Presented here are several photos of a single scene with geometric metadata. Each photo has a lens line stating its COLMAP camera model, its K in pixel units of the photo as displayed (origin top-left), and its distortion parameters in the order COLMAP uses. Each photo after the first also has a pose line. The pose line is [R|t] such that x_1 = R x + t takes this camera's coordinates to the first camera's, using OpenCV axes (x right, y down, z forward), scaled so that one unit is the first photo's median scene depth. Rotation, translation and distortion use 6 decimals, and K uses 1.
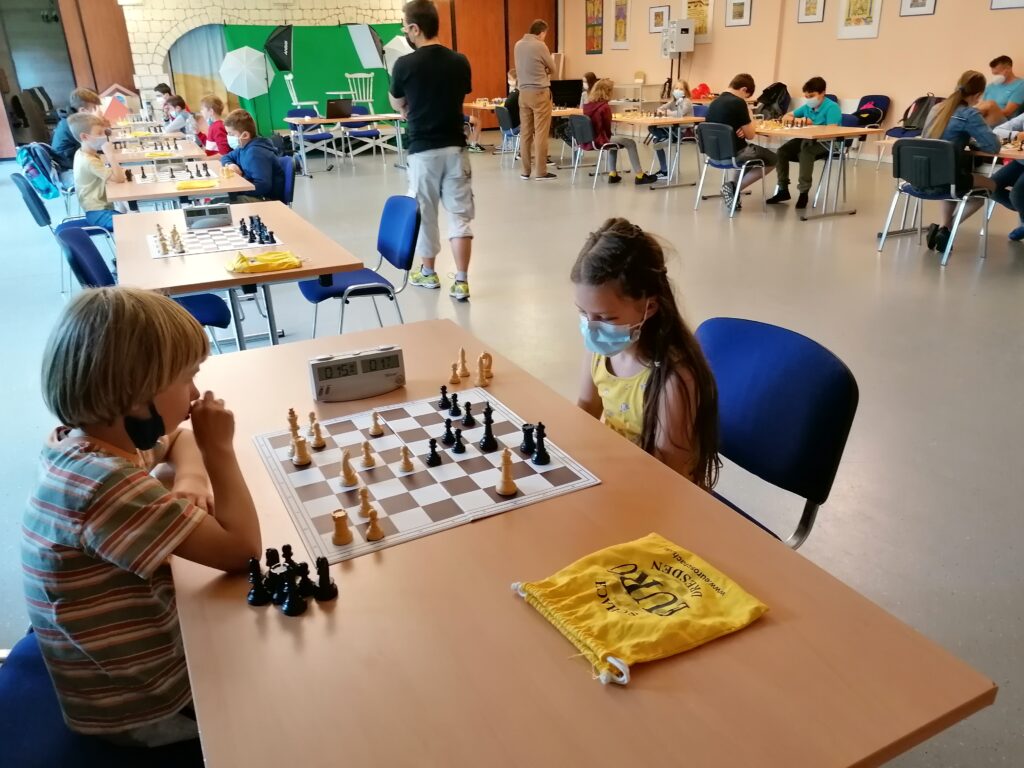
lens RADIAL K [[766.6, 0, 518.0], [0, 766.6, 398.2], [0, 0, 1]] dist [0.096146, -0.127188]
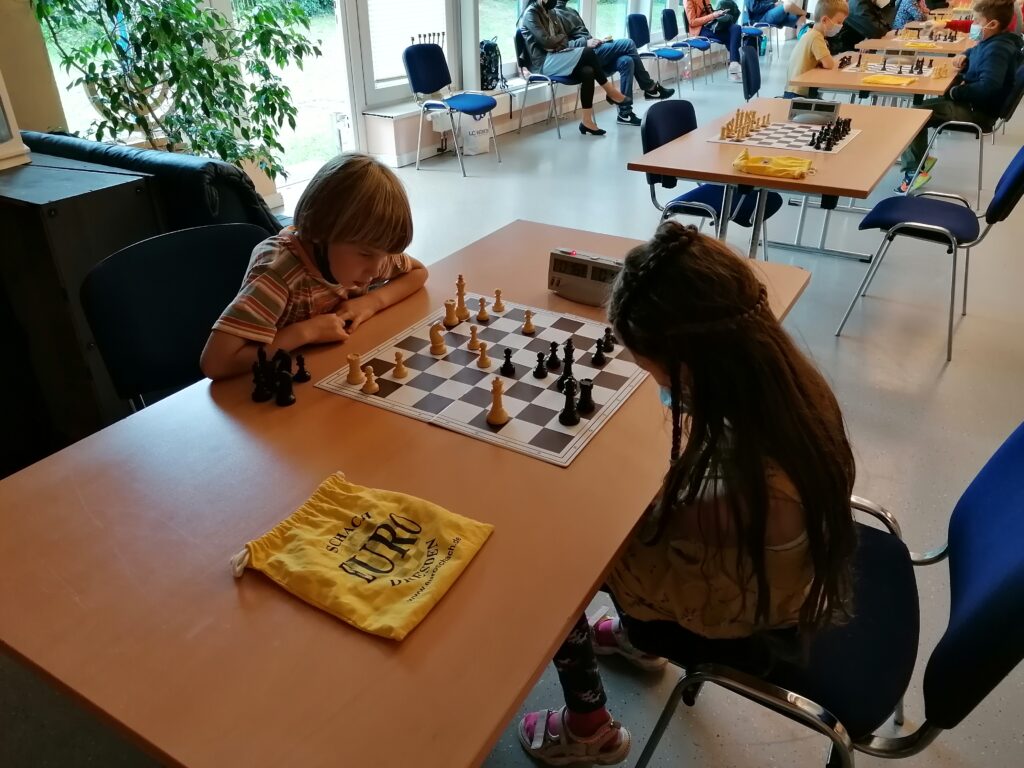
lens RADIAL K [[766.6, 0, 518.0], [0, 766.6, 398.2], [0, 0, 1]] dist [0.096146, -0.127188]
pose [[0.535178, 0.444023, -0.718629, 0.663390], [-0.350208, 0.890783, 0.289586, -0.189294], [0.768725, 0.096690, 0.632228, 0.407539]]
